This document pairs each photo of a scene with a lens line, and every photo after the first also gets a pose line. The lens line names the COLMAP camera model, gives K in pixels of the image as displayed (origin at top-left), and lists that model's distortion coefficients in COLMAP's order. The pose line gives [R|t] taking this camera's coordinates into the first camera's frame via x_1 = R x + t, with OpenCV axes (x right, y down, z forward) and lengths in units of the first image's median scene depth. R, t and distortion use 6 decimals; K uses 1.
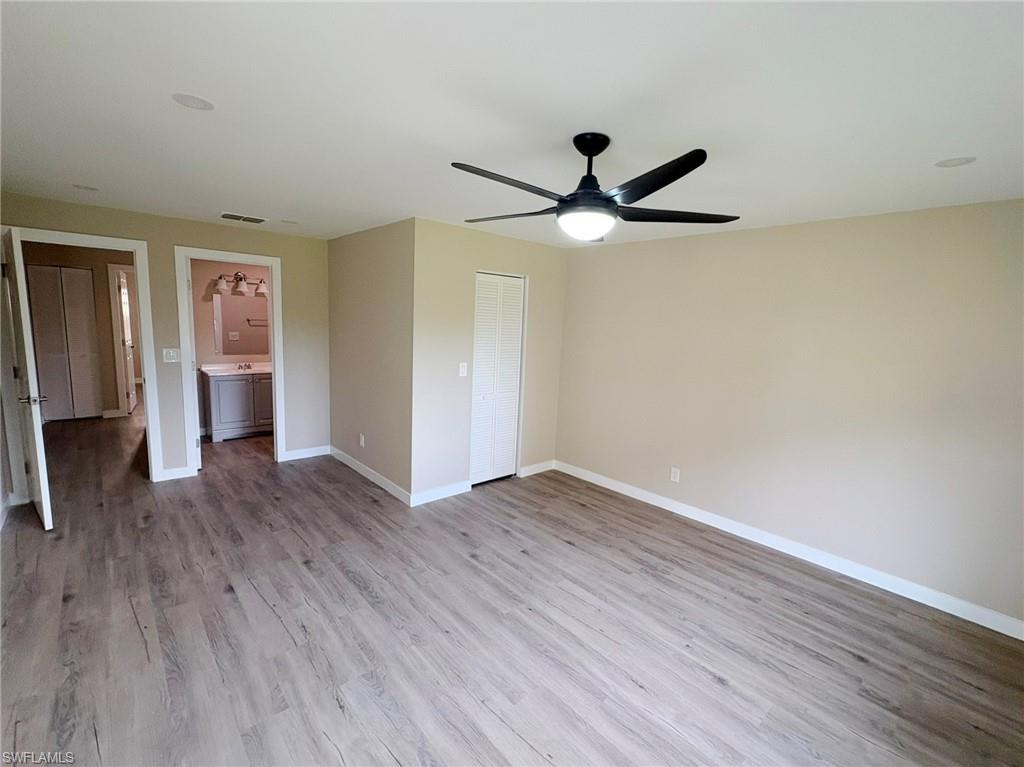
lens RADIAL K [[457.4, 0, 516.0], [0, 457.4, 386.2], [0, 0, 1]] dist [0.001219, 0.000327]
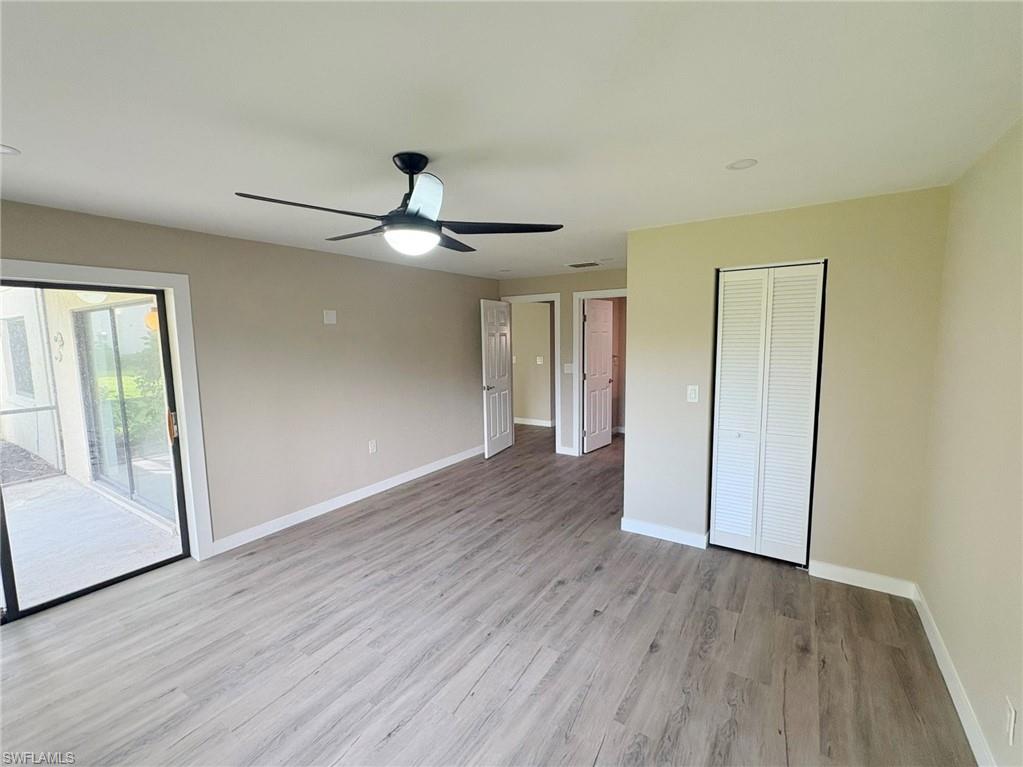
lens RADIAL K [[445.4, 0, 507.7], [0, 445.4, 383.8], [0, 0, 1]] dist [0.000511, 0.000129]
pose [[0.233103, 0.058565, -0.970687, 0.783609], [-0.111663, 0.993194, 0.033108, -0.061331], [0.966020, 0.100672, 0.238057, 0.648092]]
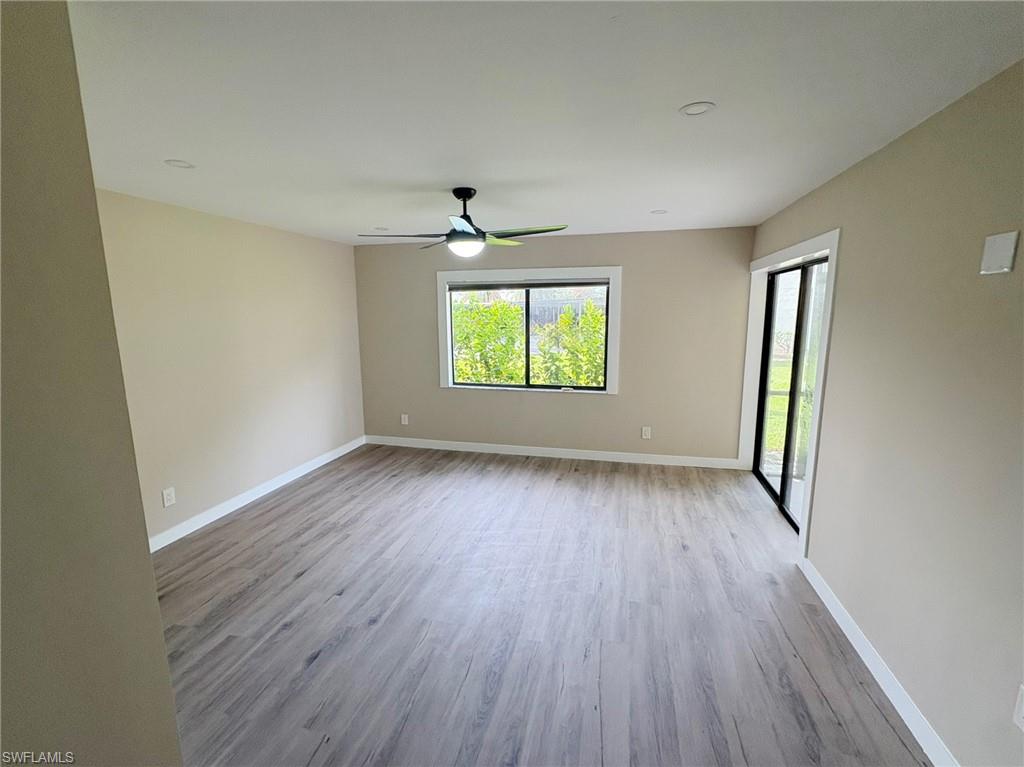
lens RADIAL K [[445.8, 0, 508.2], [0, 445.8, 383.8], [0, 0, 1]] dist [0.000511, 0.000129]
pose [[-0.545733, -0.177840, 0.818870, -0.791311], [0.102805, 0.955628, 0.276055, -0.207266], [-0.831629, 0.234836, -0.503235, 1.128888]]
